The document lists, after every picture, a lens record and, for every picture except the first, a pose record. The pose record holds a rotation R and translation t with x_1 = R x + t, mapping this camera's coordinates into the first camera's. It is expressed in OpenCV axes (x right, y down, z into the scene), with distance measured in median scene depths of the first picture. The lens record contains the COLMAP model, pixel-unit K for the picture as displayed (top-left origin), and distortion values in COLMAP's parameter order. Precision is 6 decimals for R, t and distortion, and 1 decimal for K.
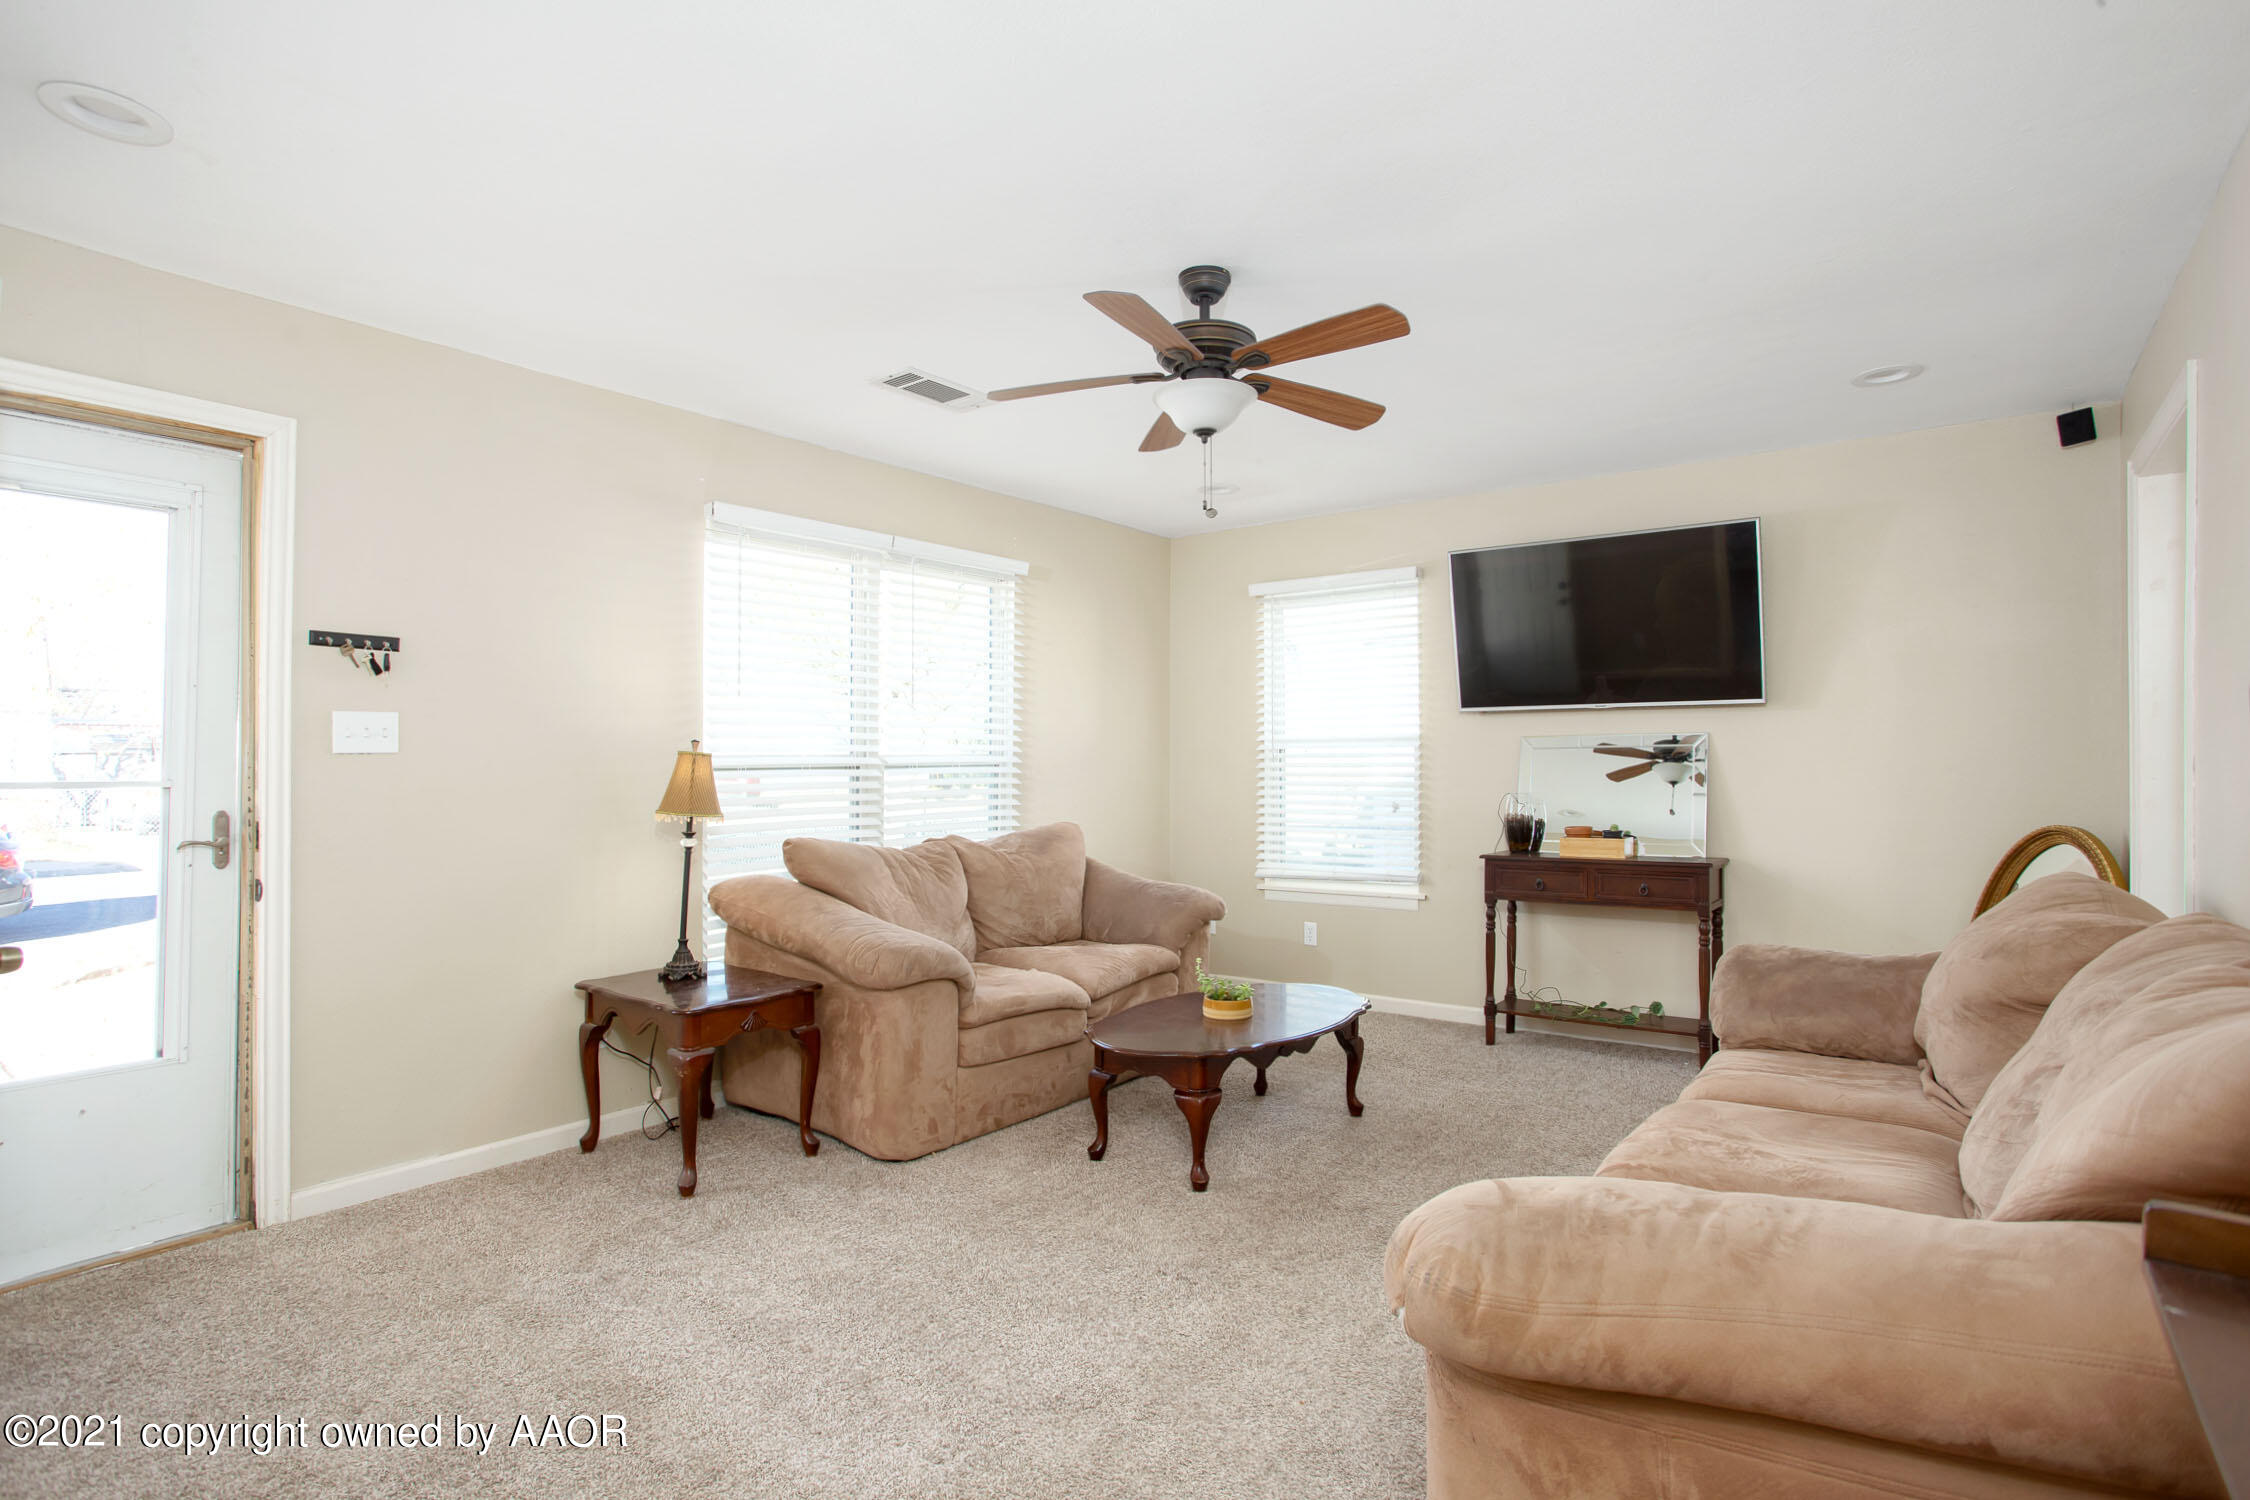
lens RADIAL K [[1172.3, 0, 1116.8], [0, 1172.3, 747.5], [0, 0, 1]] dist [-0.003200, -0.000418]
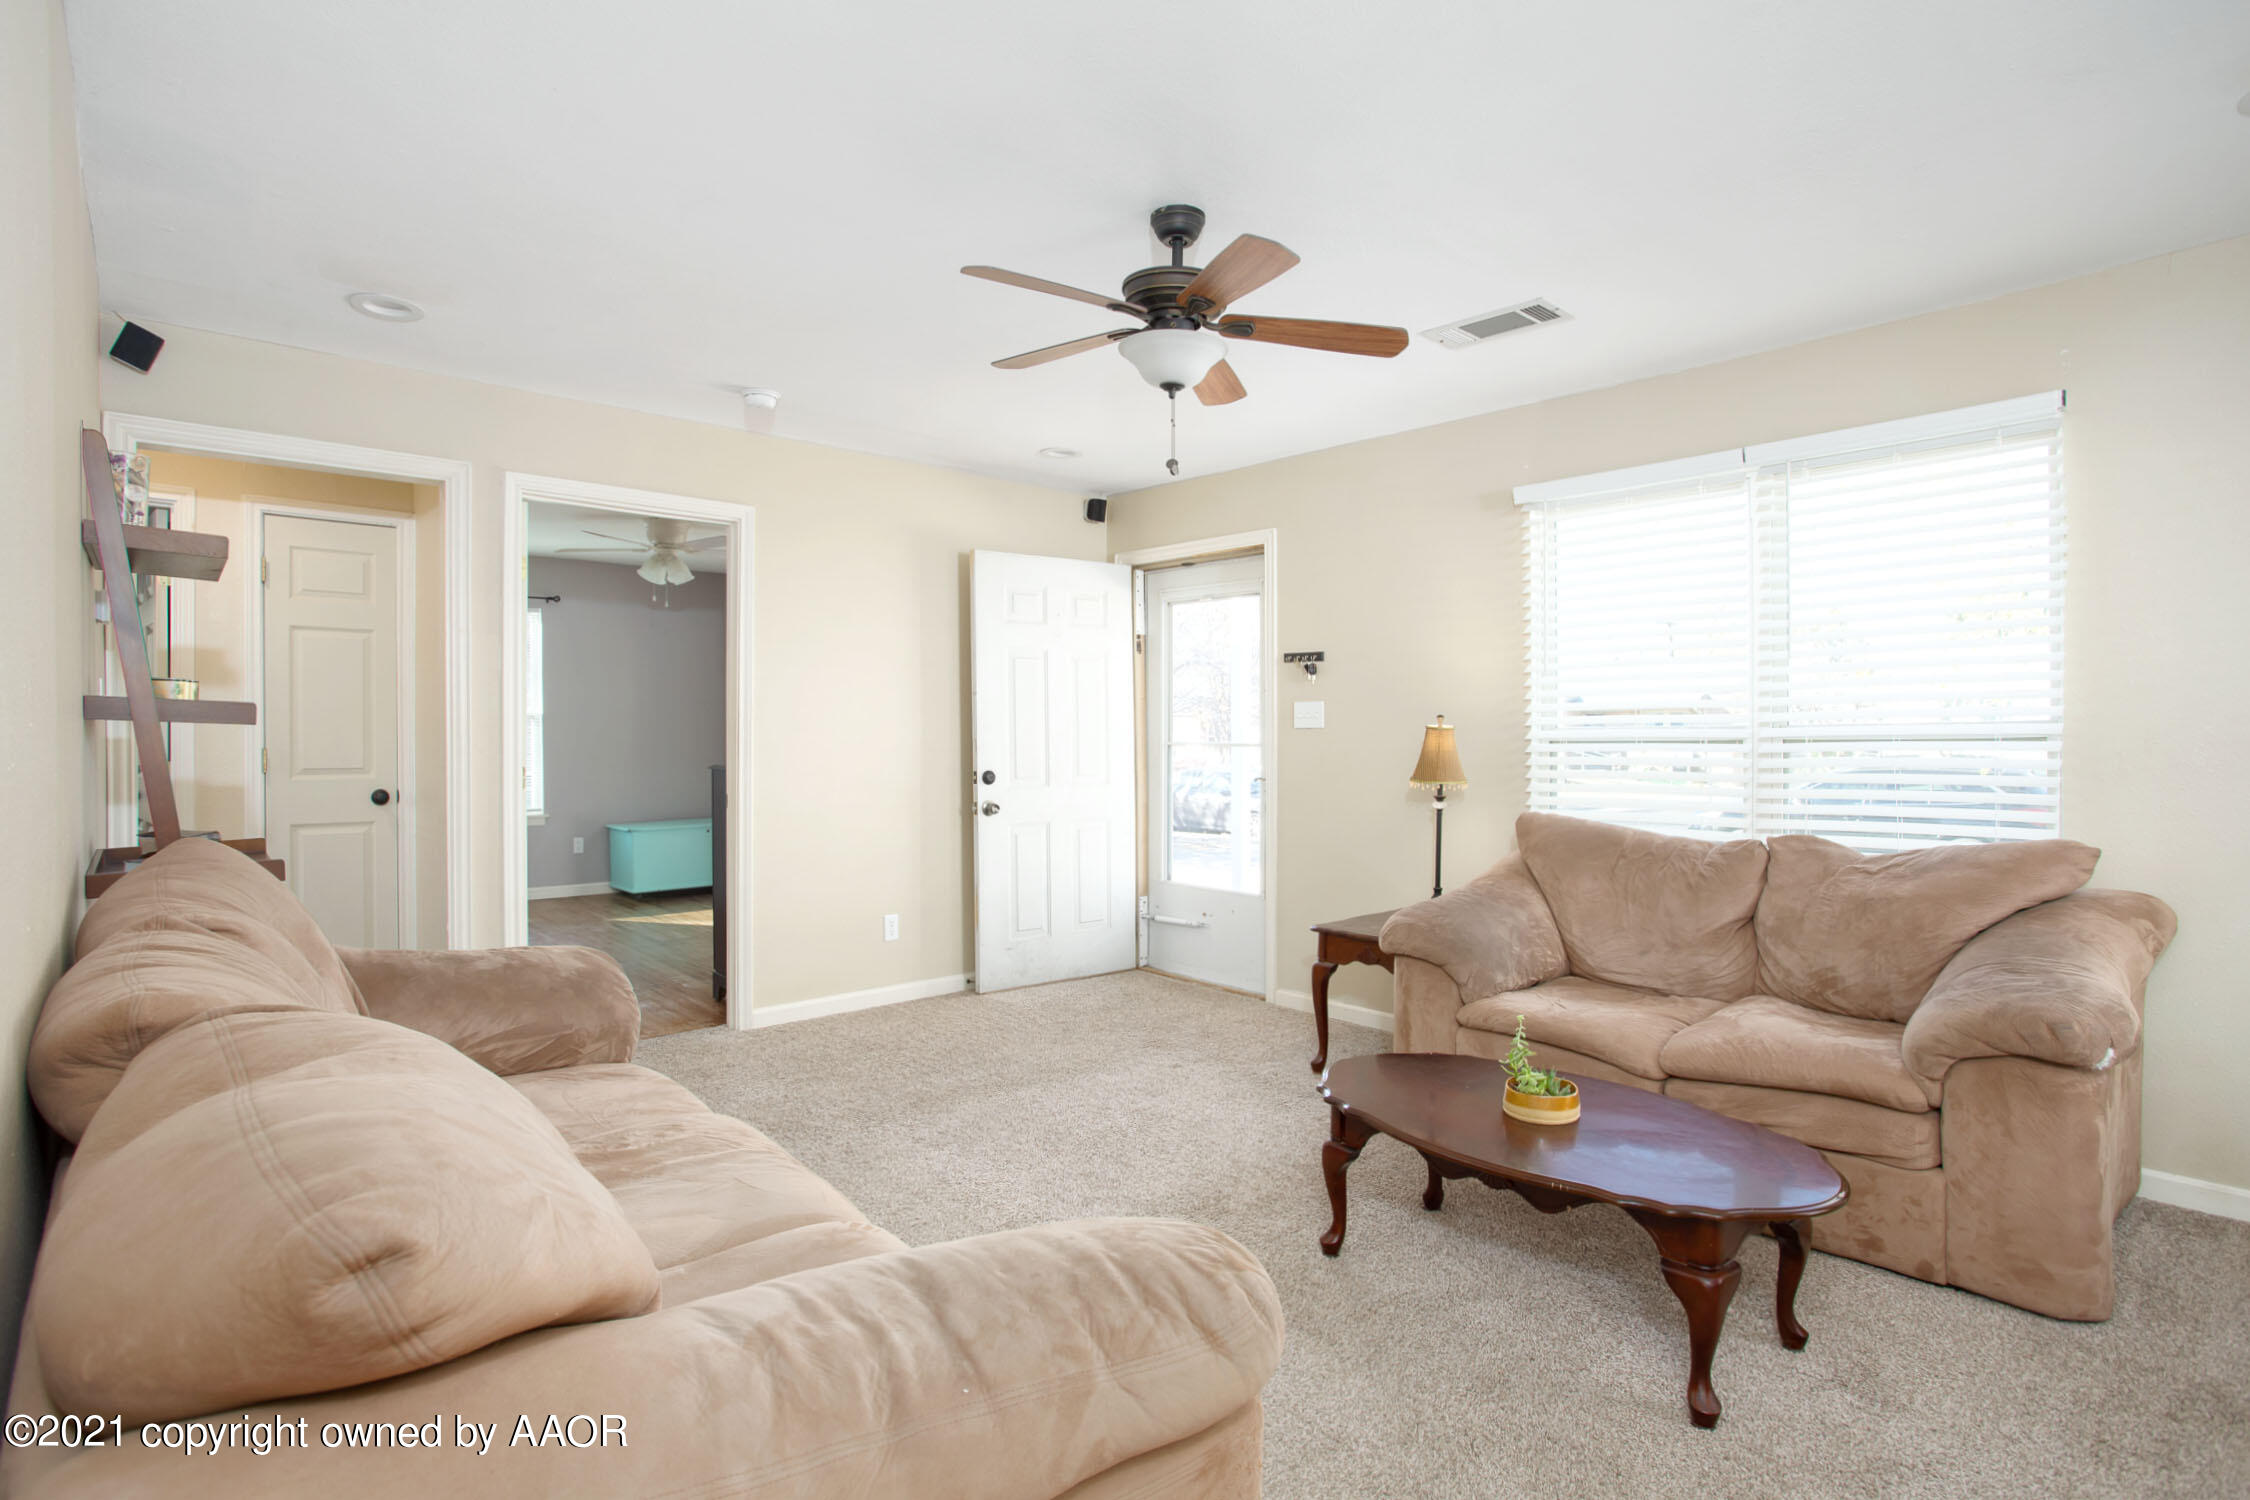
lens RADIAL K [[1172.3, 0, 1116.8], [0, 1172.3, 747.5], [0, 0, 1]] dist [-0.003200, -0.000418]
pose [[-0.206969, 0.014473, -0.978241, 0.816654], [0.006535, 0.999889, 0.013411, 0.007248], [0.978326, -0.003617, -0.207040, 0.928347]]
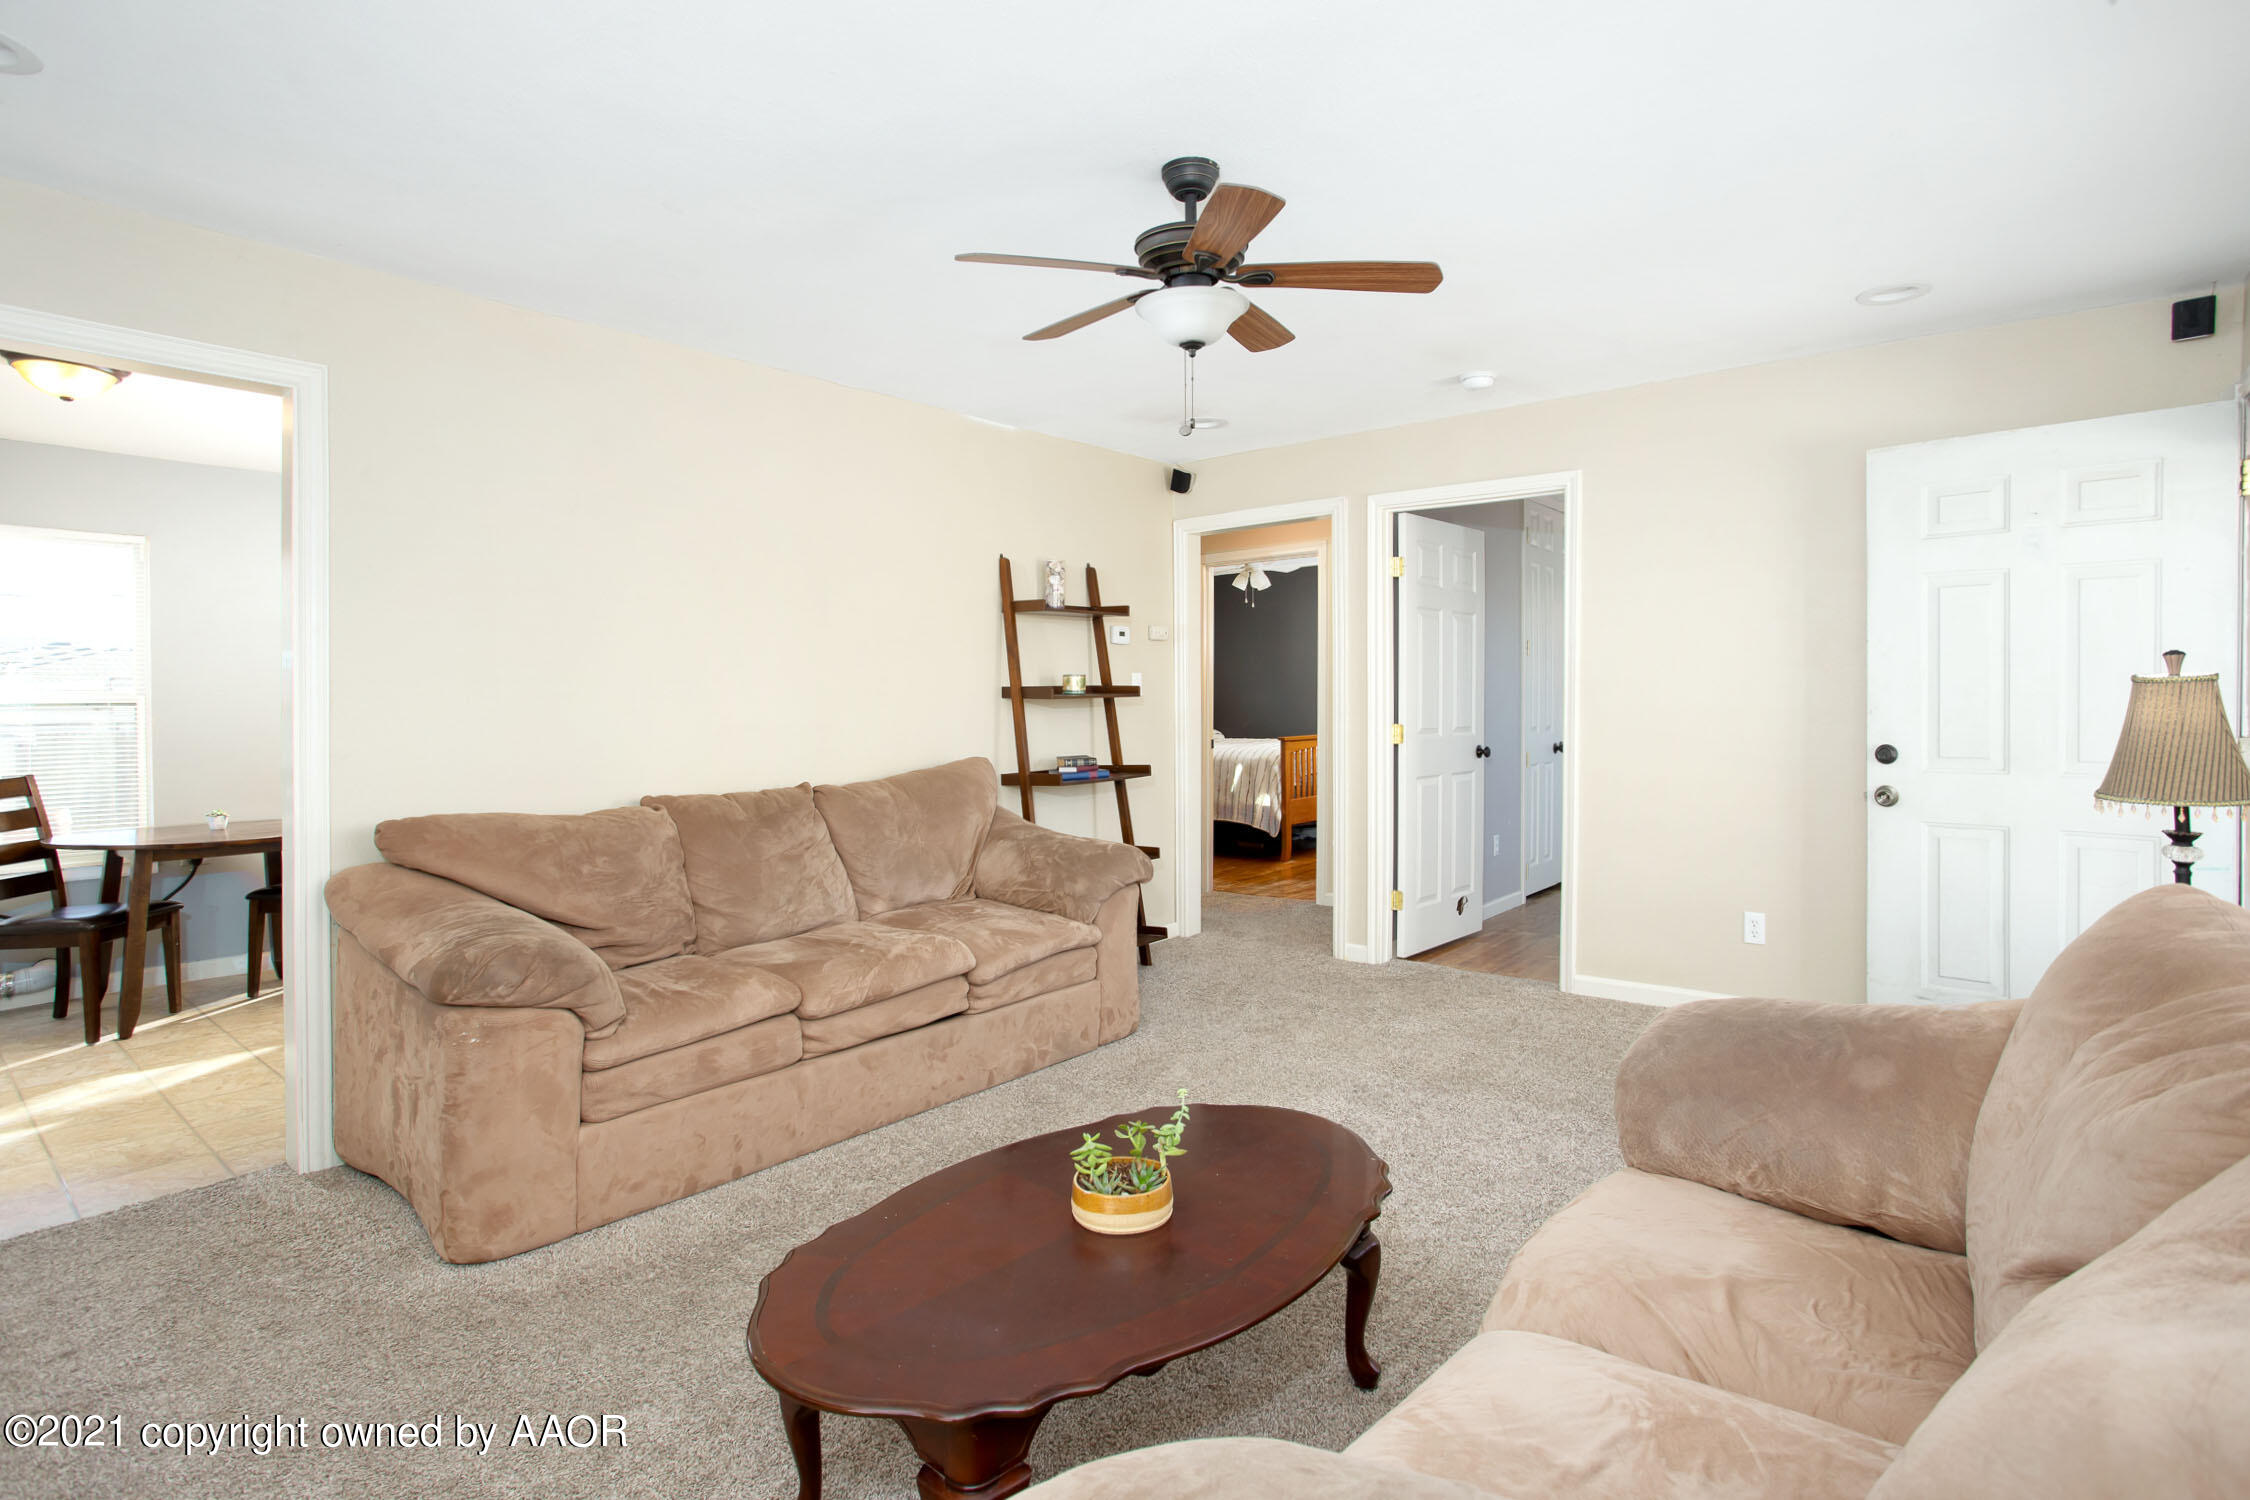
lens RADIAL K [[1098.7, 0, 1128.8], [0, 1098.7, 703.7], [0, 0, 1]] dist [-0.000368, -0.000010]
pose [[-0.999654, 0.015632, 0.021145, 0.089841], [0.015575, 0.999875, -0.002861, 0.008412], [-0.021187, -0.002530, -0.999772, 1.498894]]
